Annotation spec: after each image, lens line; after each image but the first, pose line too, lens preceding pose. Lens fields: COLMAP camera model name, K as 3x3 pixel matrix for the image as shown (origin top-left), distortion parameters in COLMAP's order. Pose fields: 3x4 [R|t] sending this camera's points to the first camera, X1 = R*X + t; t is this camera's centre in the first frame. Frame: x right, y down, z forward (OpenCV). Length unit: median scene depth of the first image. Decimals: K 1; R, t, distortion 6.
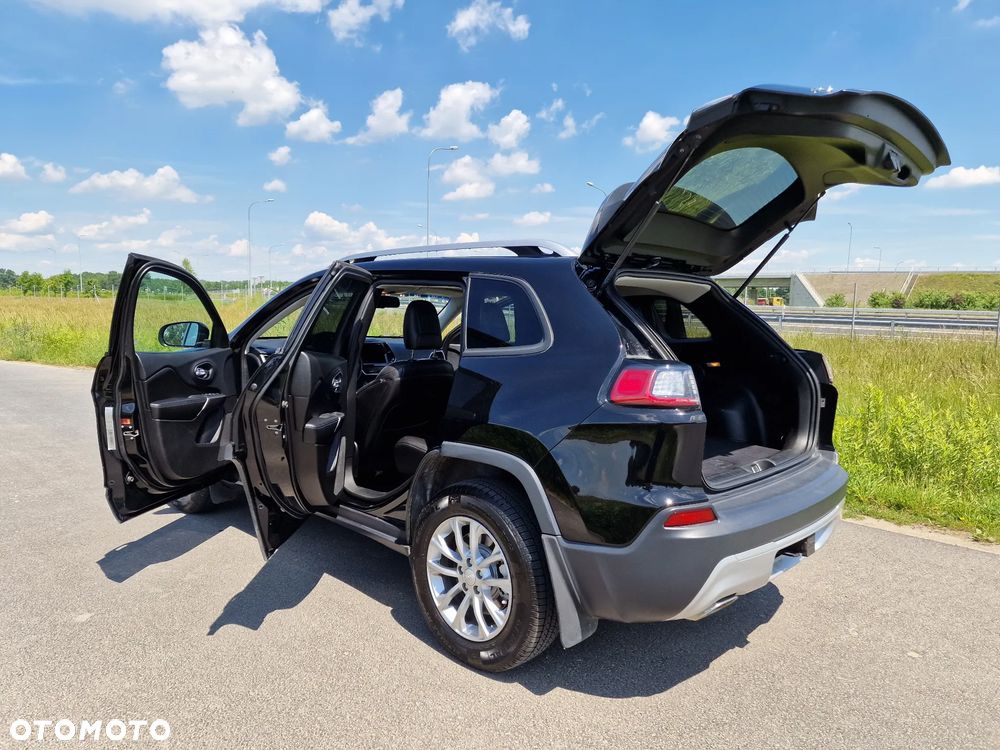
lens RADIAL K [[598.7, 0, 503.2], [0, 598.7, 380.9], [0, 0, 1]] dist [0.063389, -0.046507]
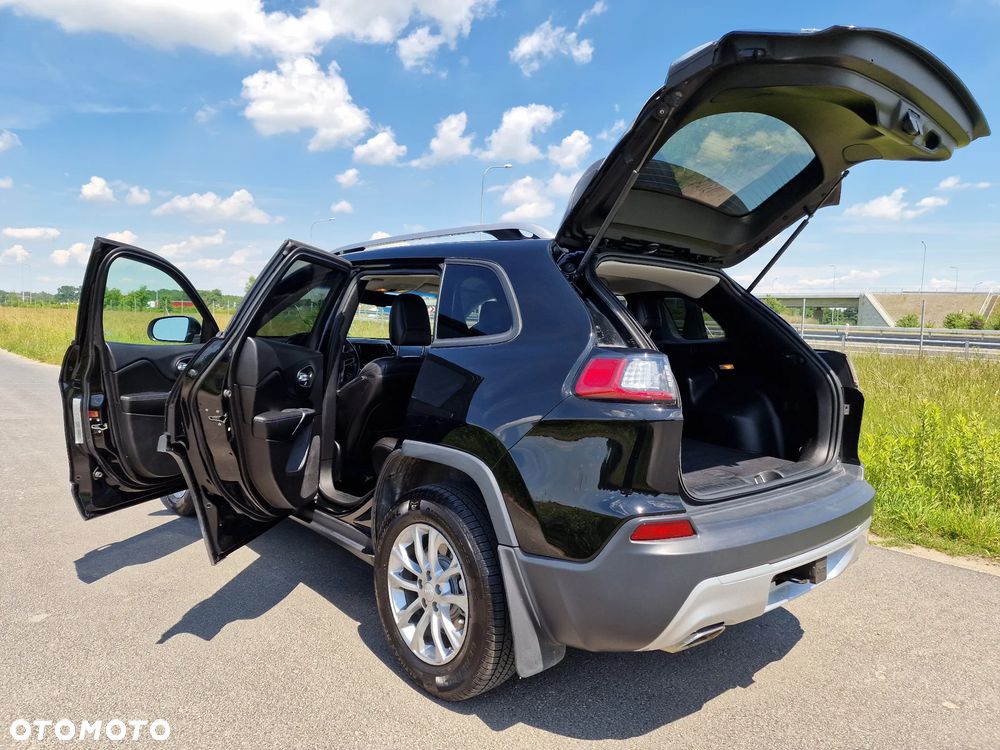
lens RADIAL K [[610.9, 0, 500.0], [0, 610.9, 375.0], [0, 0, 1]] dist [0.062861, -0.048291]
pose [[0.997249, 0.016816, -0.072186, 0.110476], [-0.019174, 0.999301, -0.032102, 0.030437], [0.071596, 0.033398, 0.996874, 0.082900]]
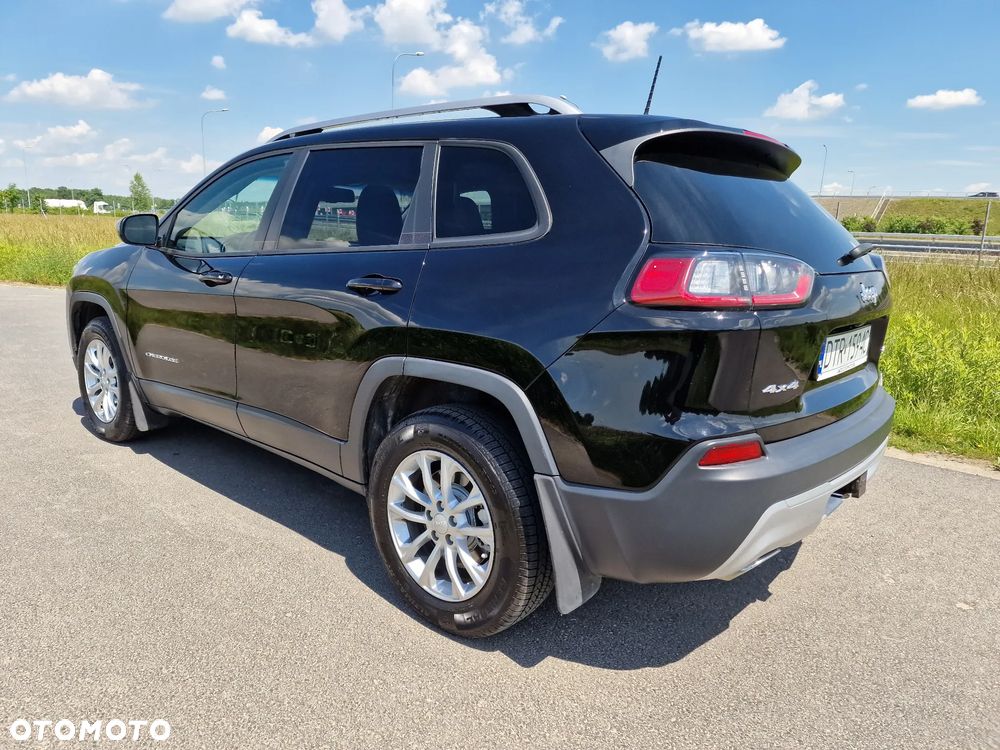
lens RADIAL K [[622.7, 0, 493.0], [0, 622.7, 360.8], [0, 0, 1]] dist [0.068466, -0.055072]
pose [[0.999444, 0.002238, 0.033277, -0.014240], [-0.005311, 0.995694, 0.092546, 0.030880], [-0.032926, -0.092671, 0.995152, 0.186151]]
